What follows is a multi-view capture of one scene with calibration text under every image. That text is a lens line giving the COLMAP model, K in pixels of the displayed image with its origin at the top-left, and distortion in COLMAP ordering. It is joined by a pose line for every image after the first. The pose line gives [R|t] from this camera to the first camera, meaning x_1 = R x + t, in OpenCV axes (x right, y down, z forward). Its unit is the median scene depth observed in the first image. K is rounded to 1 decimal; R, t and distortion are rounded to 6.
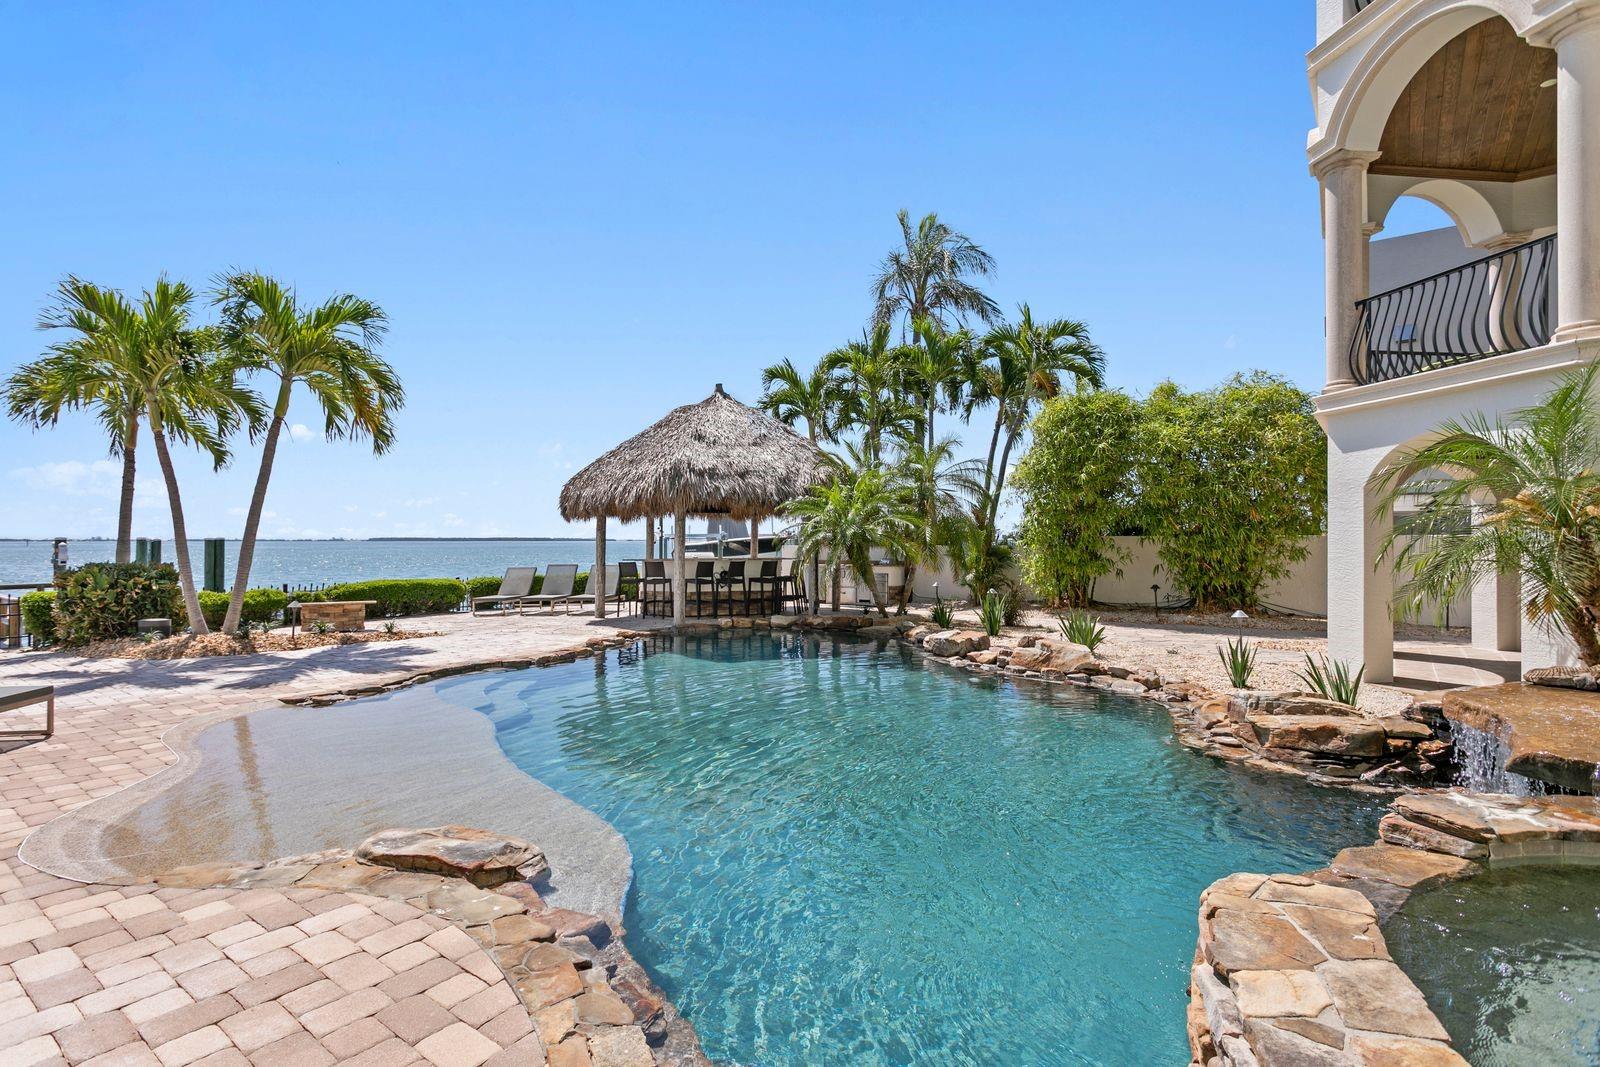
lens RADIAL K [[775.8, 0, 800.0], [0, 775.8, 533.5], [0, 0, 1]] dist [-0.031923, 0.000021]
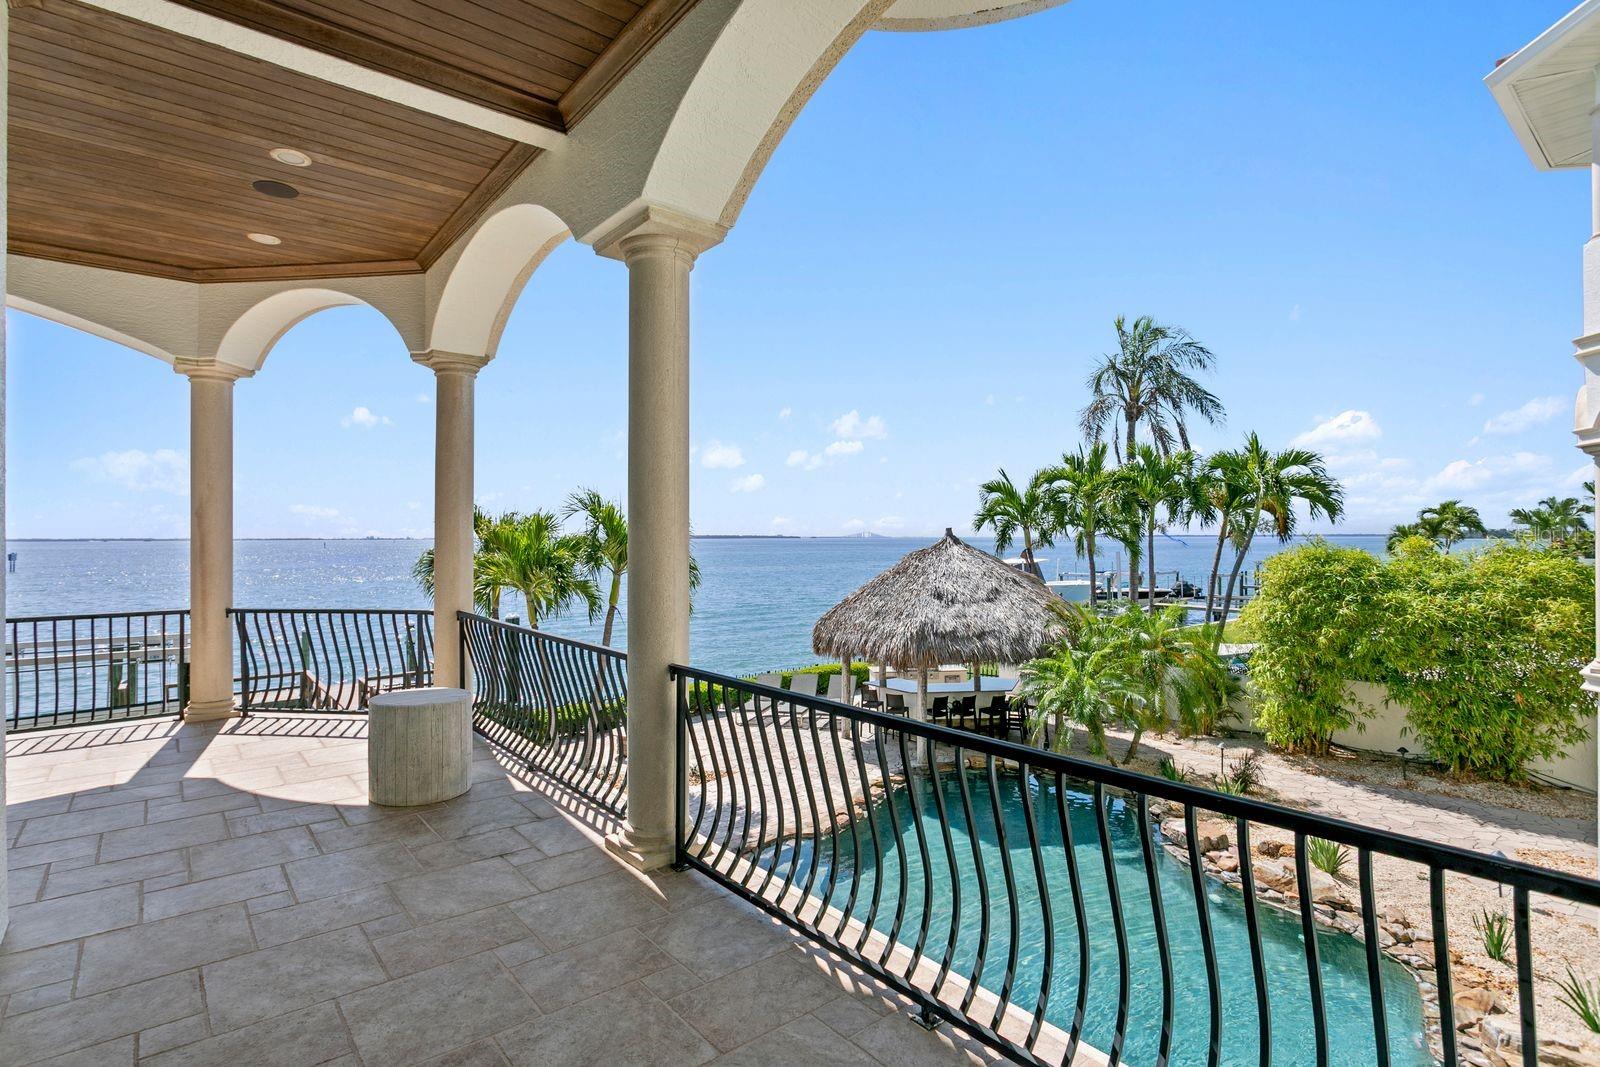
lens RADIAL K [[767.7, 0, 800.0], [0, 767.7, 533.5], [0, 0, 1]] dist [-0.015634, 0.000780]
pose [[0.972333, -0.005541, -0.233534, -0.057287], [0.005390, 0.999985, -0.001282, -0.190880], [0.233538, -0.000012, 0.972348, -0.118419]]
